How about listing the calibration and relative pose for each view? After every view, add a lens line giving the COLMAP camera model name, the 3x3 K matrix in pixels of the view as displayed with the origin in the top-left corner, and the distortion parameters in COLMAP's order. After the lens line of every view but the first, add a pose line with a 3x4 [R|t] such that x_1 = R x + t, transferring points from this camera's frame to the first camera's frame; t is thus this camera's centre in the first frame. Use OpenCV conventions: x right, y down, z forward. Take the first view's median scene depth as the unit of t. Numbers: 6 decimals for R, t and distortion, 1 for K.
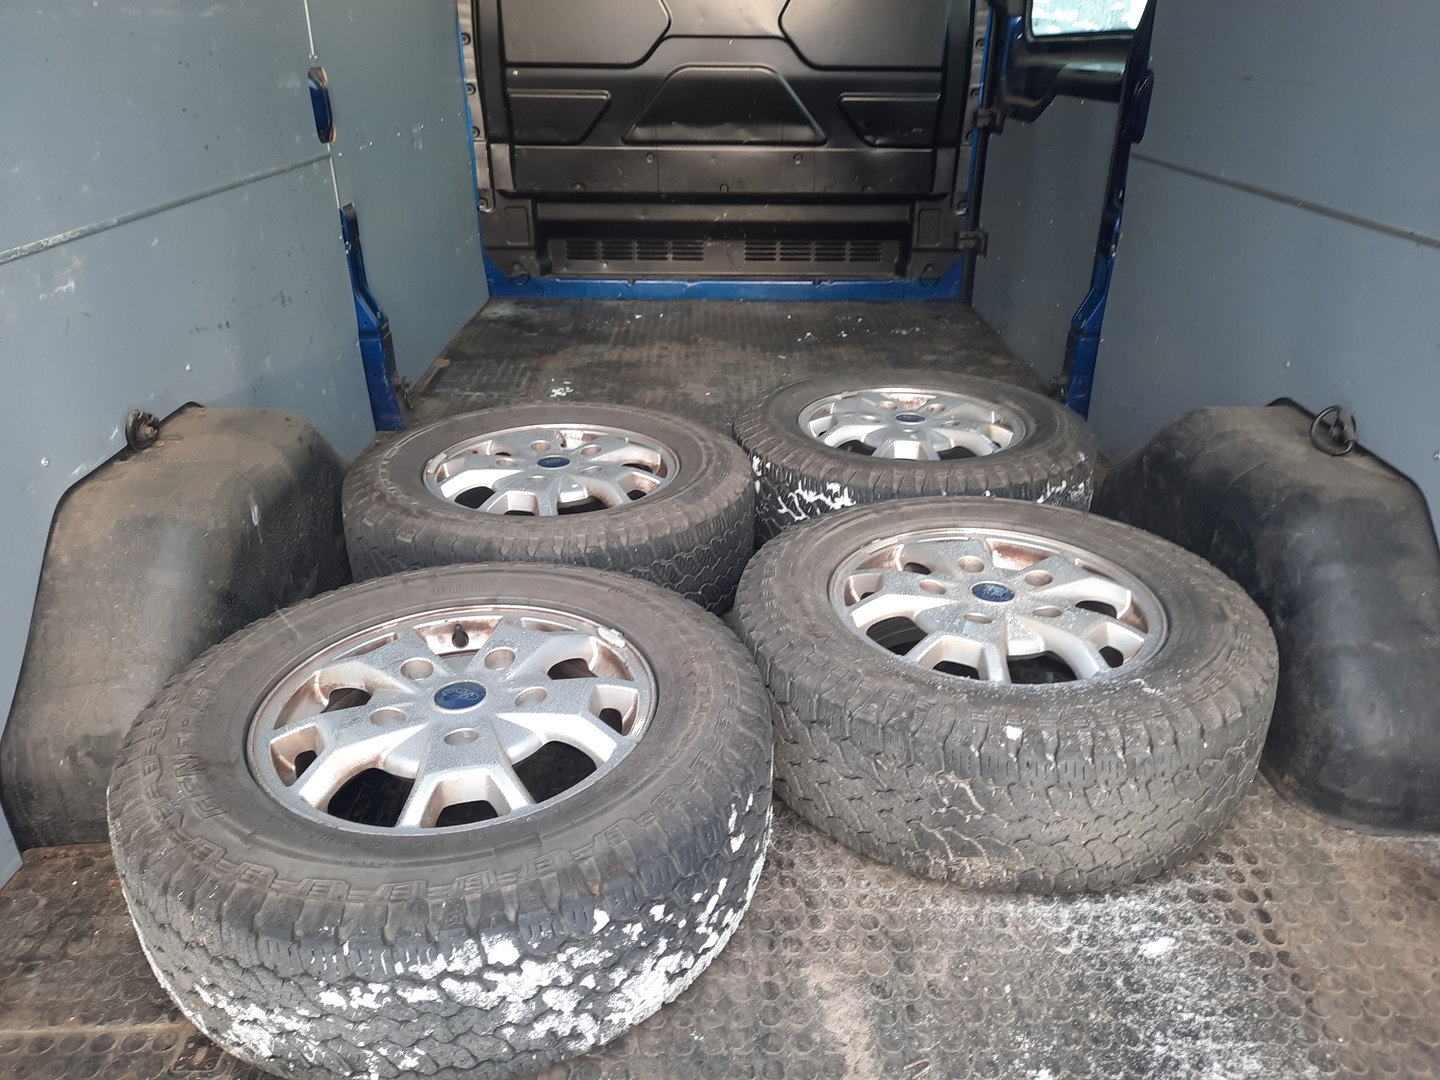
lens RADIAL K [[1049.2, 0, 730.5], [0, 1049.2, 549.1], [0, 0, 1]] dist [0.071290, -0.078996]
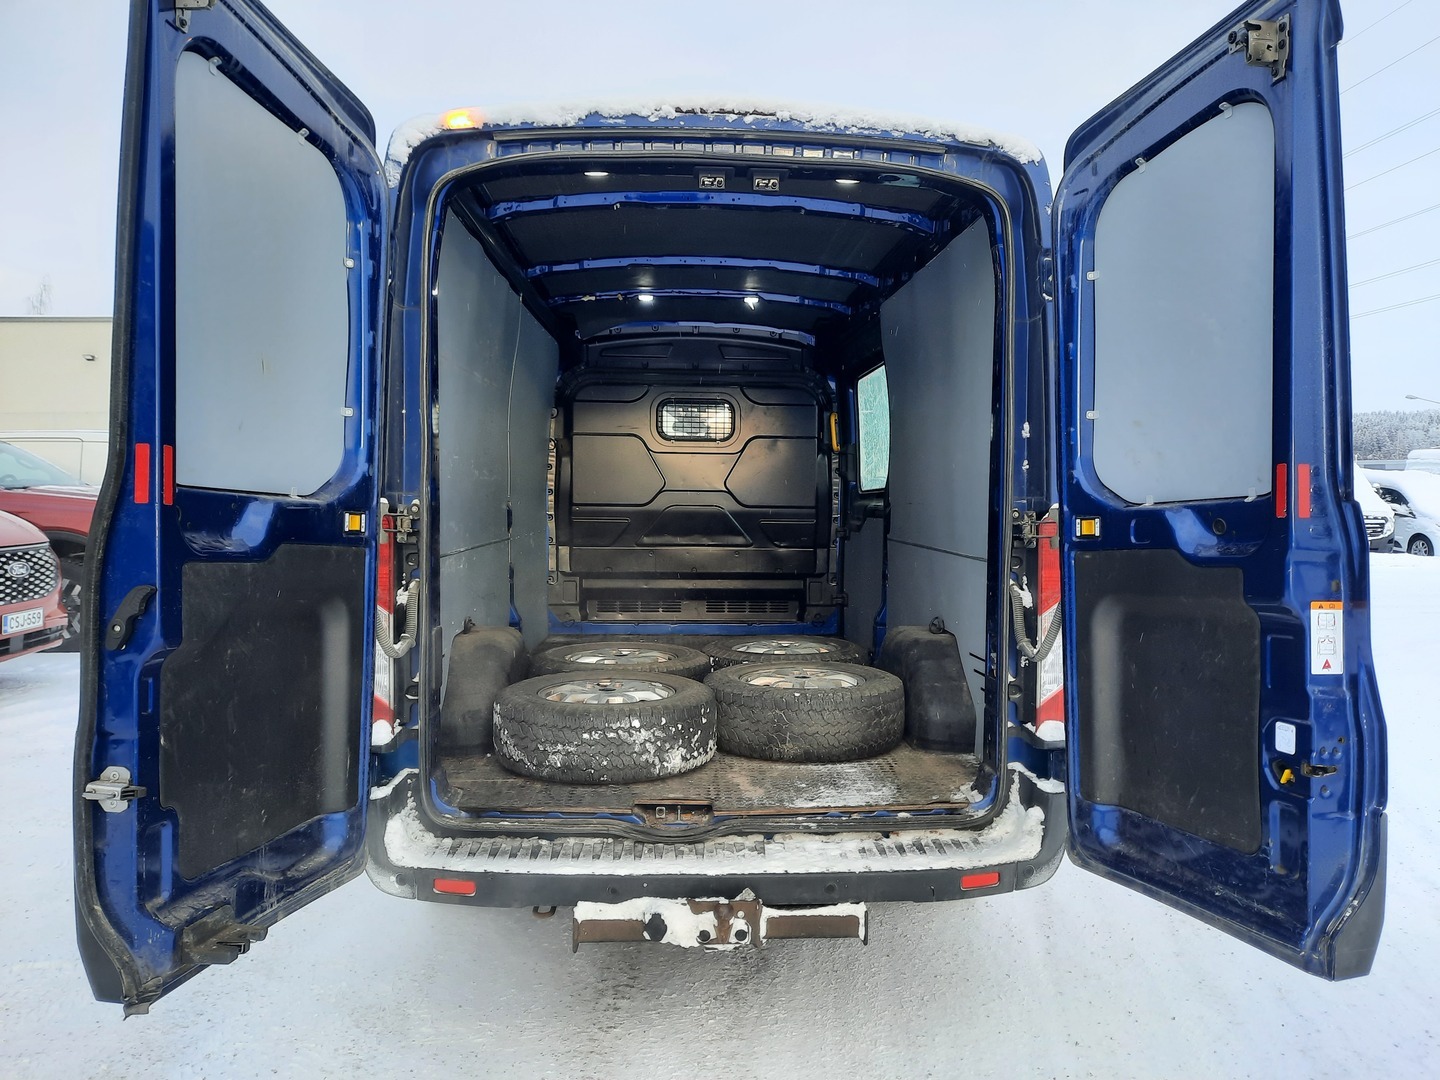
lens RADIAL K [[1049.2, 0, 730.5], [0, 1049.2, 549.1], [0, 0, 1]] dist [0.071290, -0.078996]
pose [[0.999362, 0.000408, 0.035702, -0.008137], [0.013592, 0.920298, -0.390982, 0.309843], [-0.033016, 0.391218, 0.919706, -0.609541]]
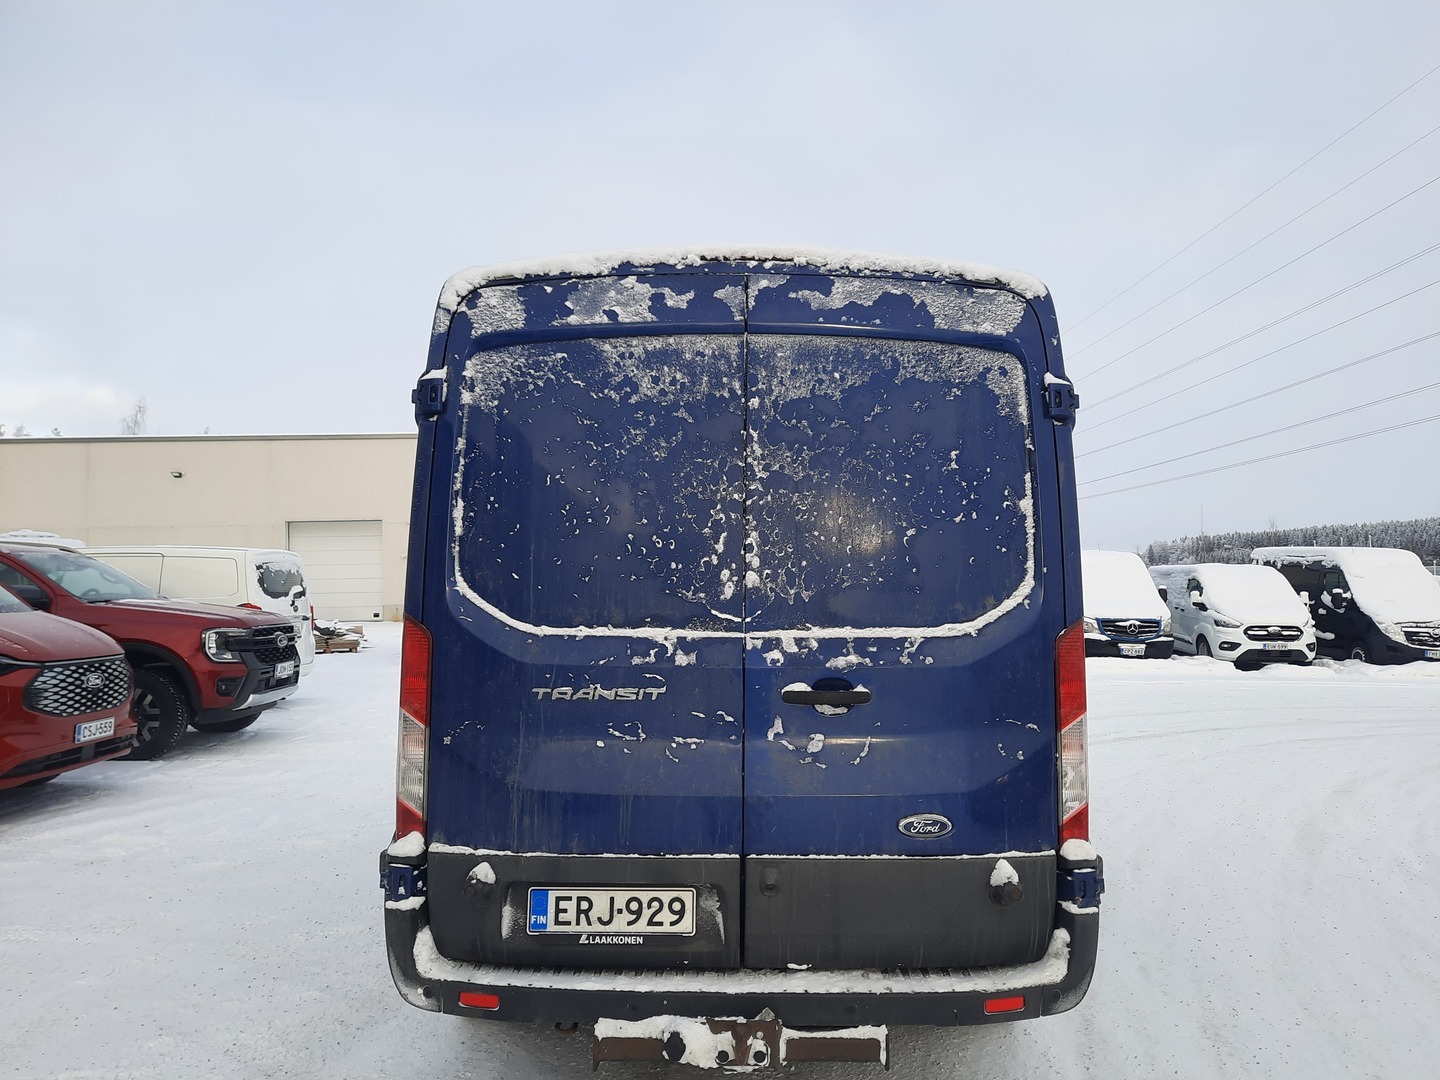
lens RADIAL K [[1049.2, 0, 730.5], [0, 1049.2, 549.1], [0, 0, 1]] dist [0.071290, -0.078996]
pose [[0.999769, -0.000761, -0.021463, 0.030559], [-0.009687, 0.875954, -0.482297, 0.318577], [0.019167, 0.482394, 0.875745, -0.653206]]
